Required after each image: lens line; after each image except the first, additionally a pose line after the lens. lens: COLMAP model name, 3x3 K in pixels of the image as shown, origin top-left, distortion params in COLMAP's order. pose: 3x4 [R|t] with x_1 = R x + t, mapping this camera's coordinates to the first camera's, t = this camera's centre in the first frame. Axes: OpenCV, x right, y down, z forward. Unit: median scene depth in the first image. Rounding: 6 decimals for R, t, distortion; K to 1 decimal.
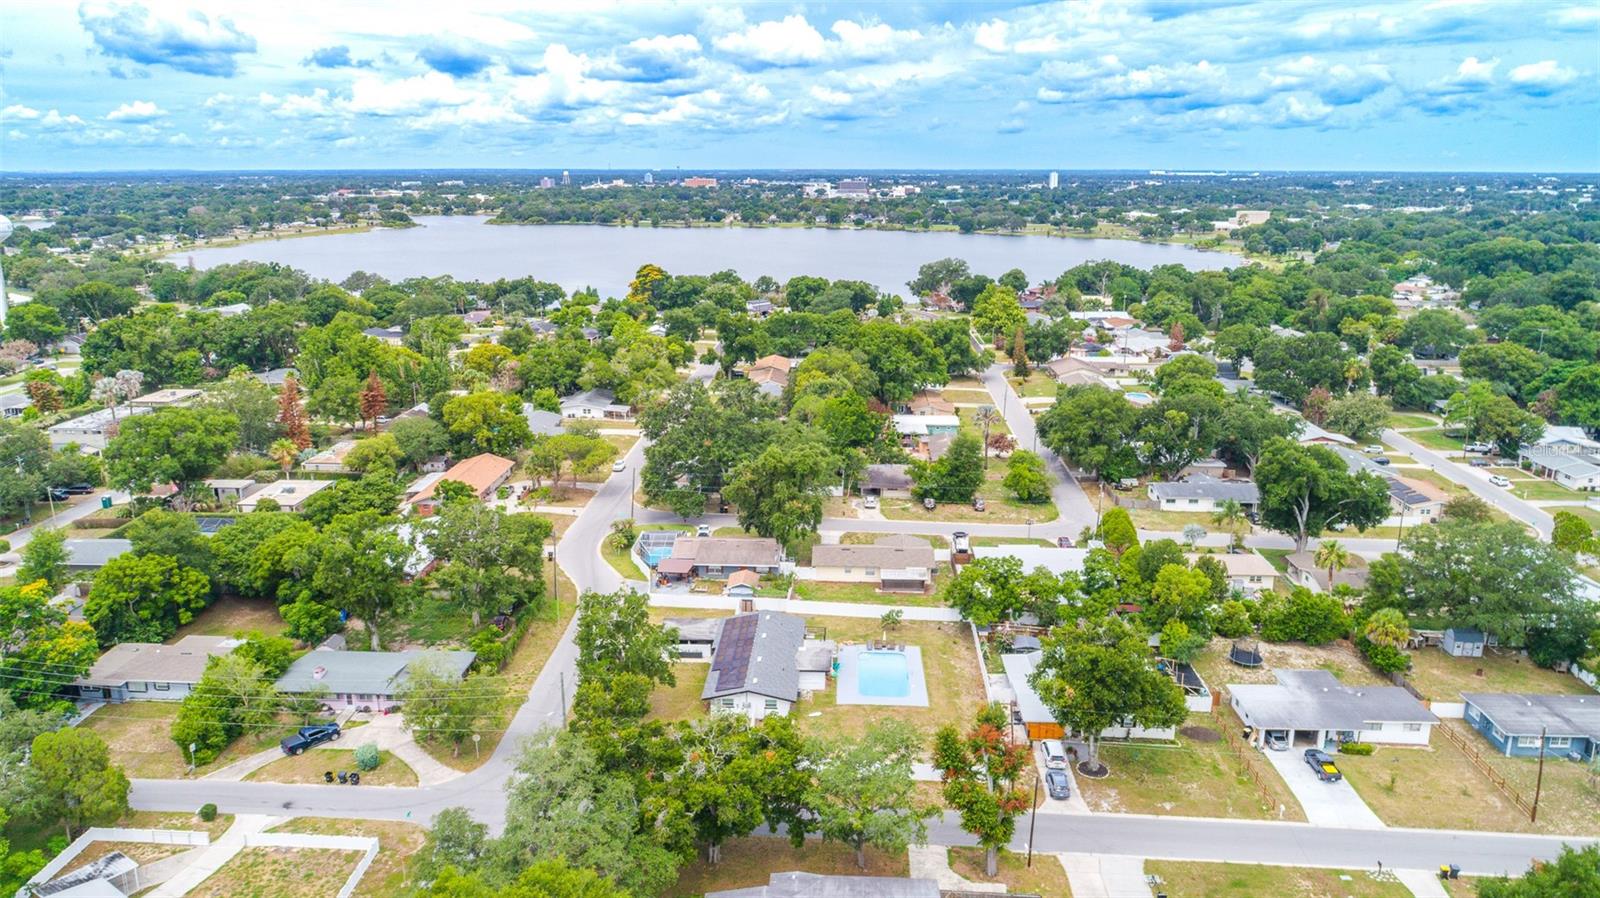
lens RADIAL K [[1124.6, 0, 800.0], [0, 1124.6, 449.0], [0, 0, 1]] dist [-0.008080, -0.002558]
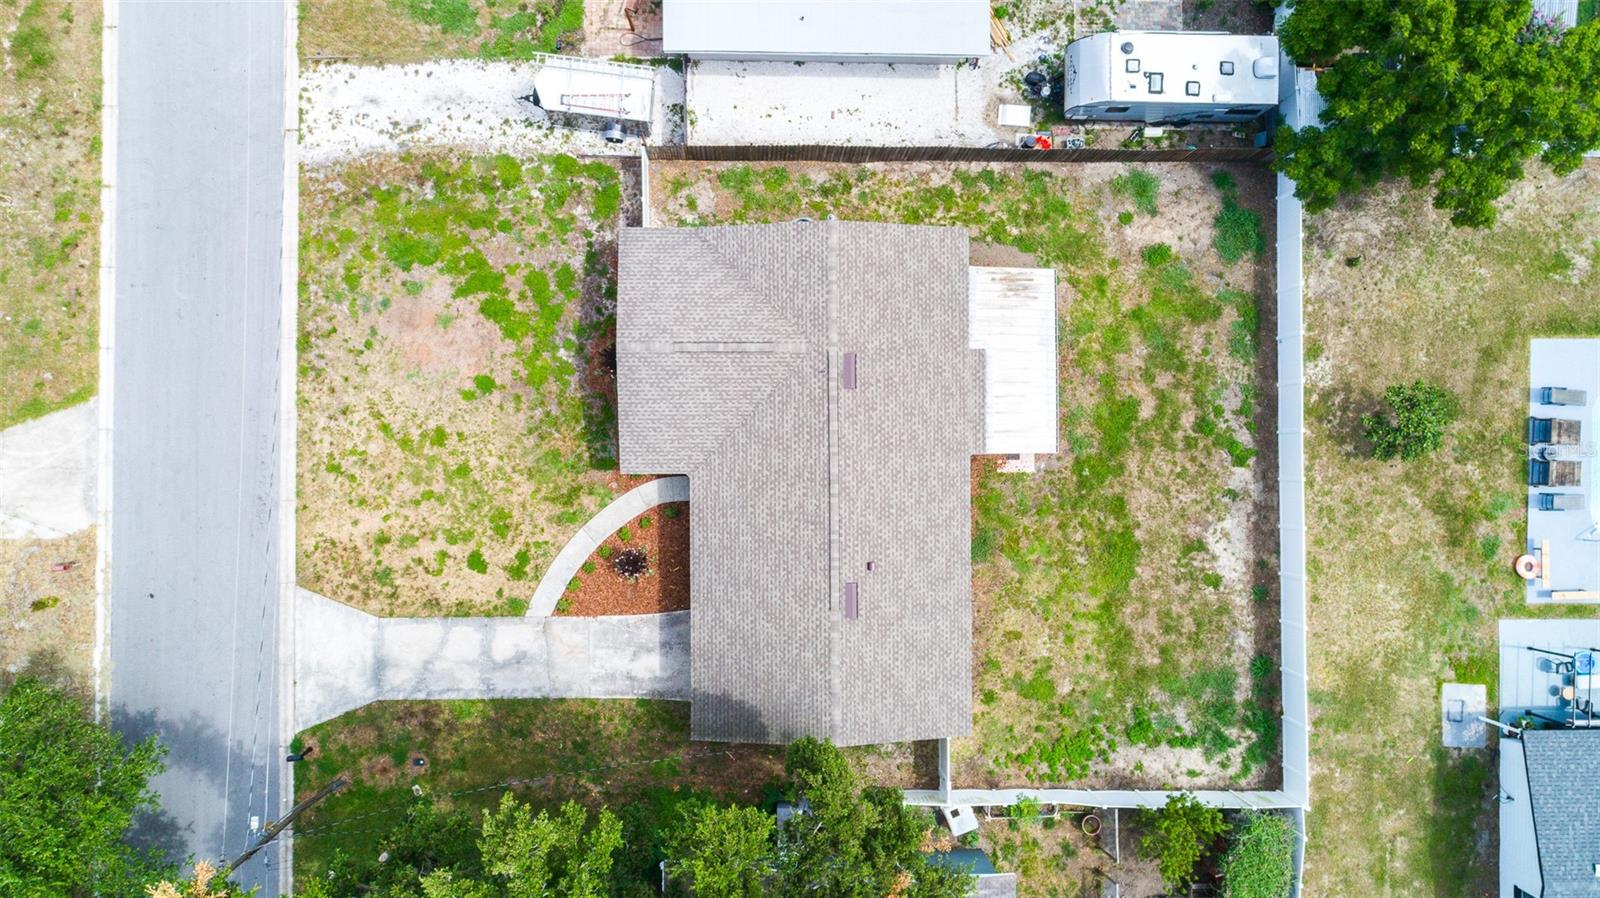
lens RADIAL K [[1105.9, 0, 800.0], [0, 1105.9, 449.0], [0, 0, 1]] dist [-0.010027, -0.000221]
pose [[-0.045491, -0.998939, 0.007106, 0.065055], [0.214661, -0.002828, 0.976684, -0.121847], [-0.975629, 0.045956, 0.214562, 0.879744]]
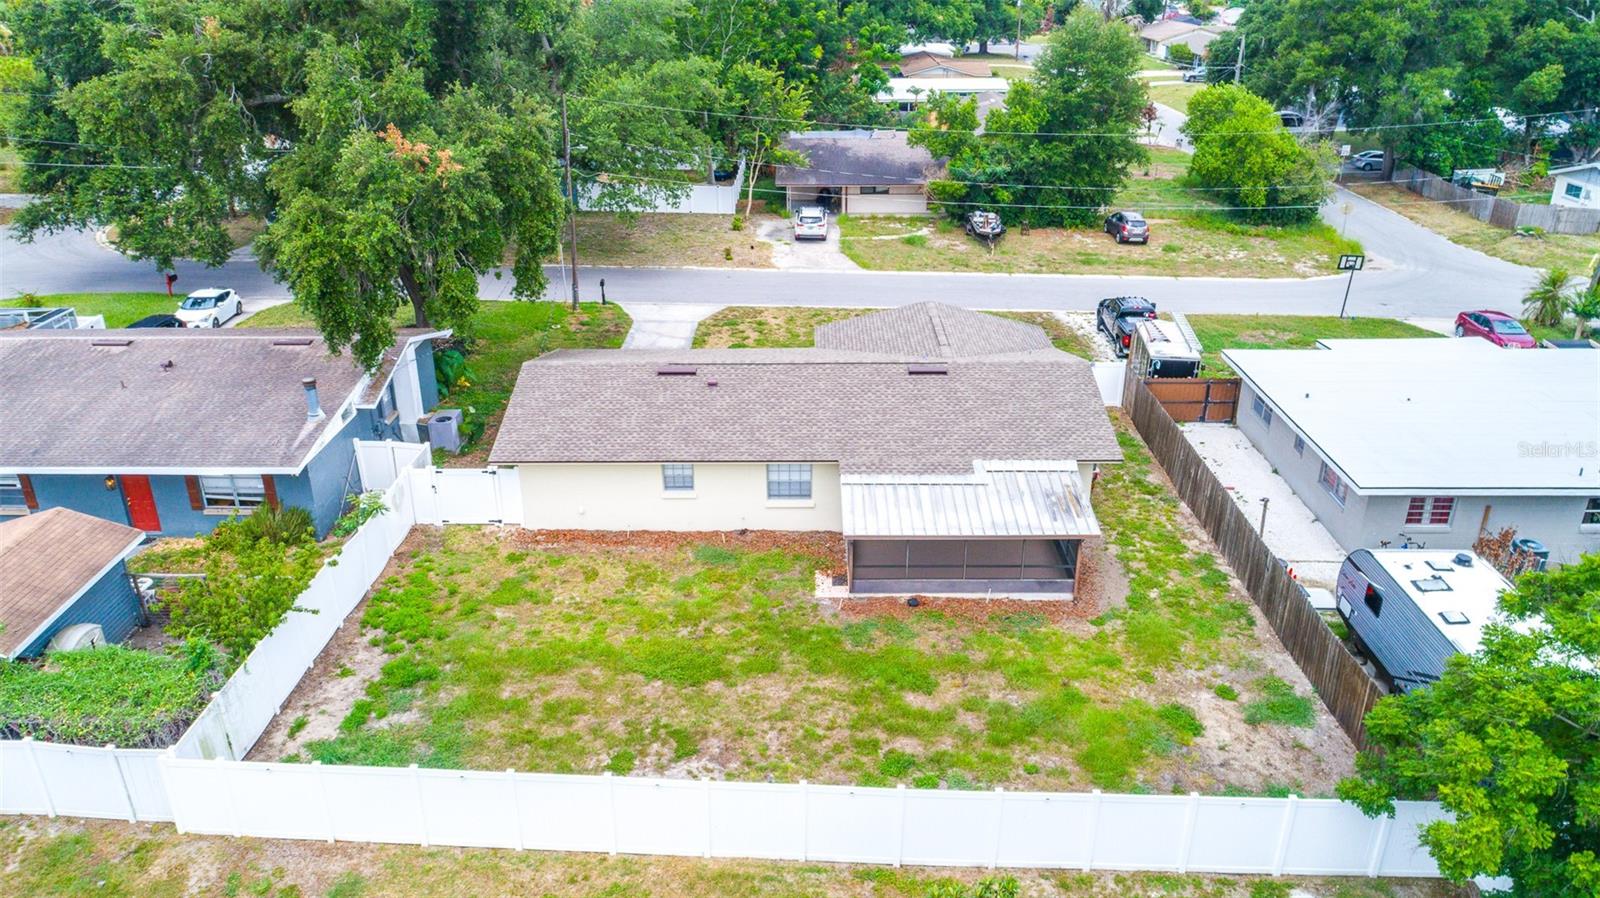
lens RADIAL K [[1124.6, 0, 800.0], [0, 1124.6, 449.0], [0, 0, 1]] dist [-0.008080, -0.002558]
pose [[0.999374, -0.021988, 0.027717, 0.053404], [0.016968, 0.985325, 0.169843, 0.062326], [-0.031045, -0.169267, 0.985081, 0.724292]]
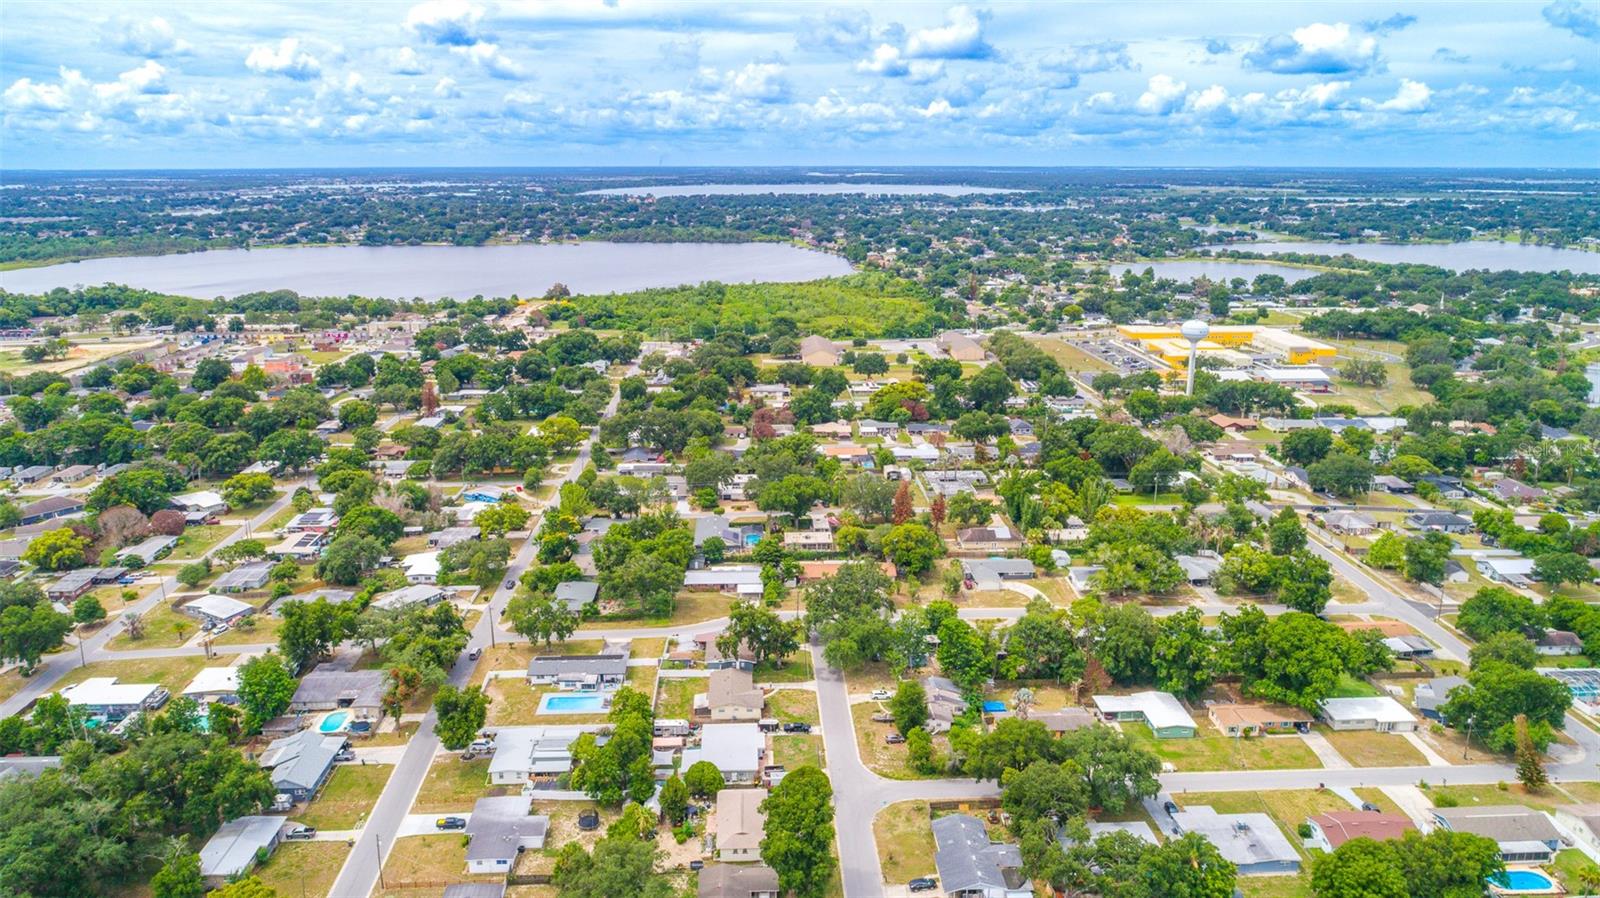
lens RADIAL K [[1124.6, 0, 800.0], [0, 1124.6, 449.0], [0, 0, 1]] dist [-0.008080, -0.002558]
pose [[0.087814, 0.254948, -0.962959, 1.365054], [-0.235696, 0.944562, 0.228584, -0.552139], [0.967851, 0.206893, 0.143036, 0.714552]]
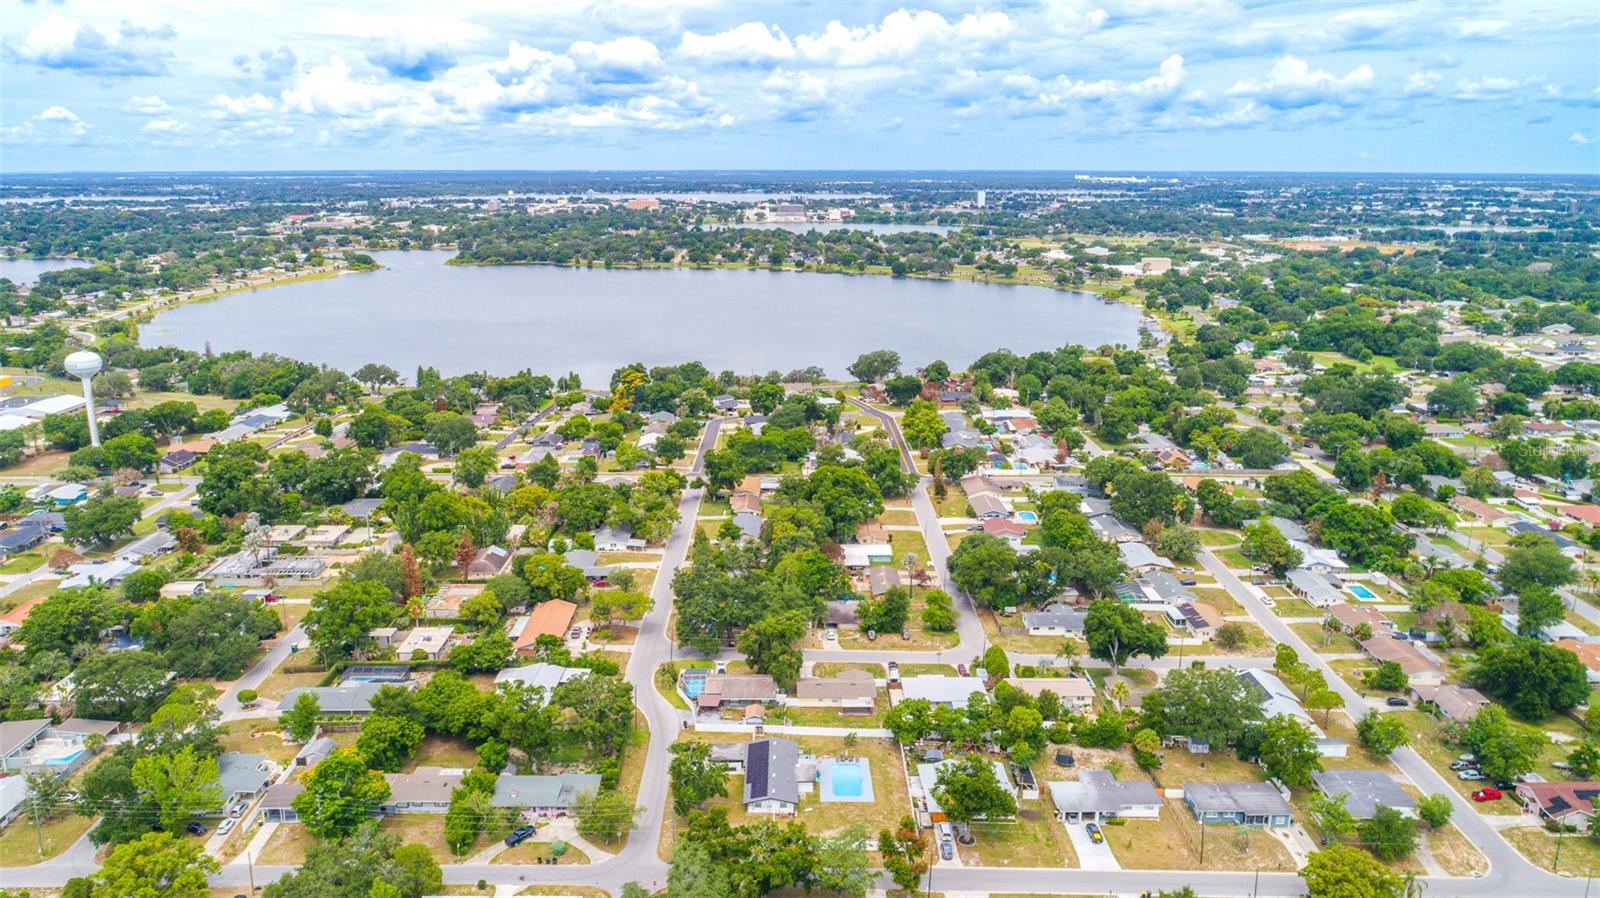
lens RADIAL K [[1105.9, 0, 800.0], [0, 1105.9, 449.0], [0, 0, 1]] dist [-0.010027, -0.000221]
pose [[0.998426, -0.013114, 0.054527, -0.057477], [0.013013, 0.999913, 0.002210, -0.216376], [-0.054551, -0.001497, 0.998510, -0.464062]]
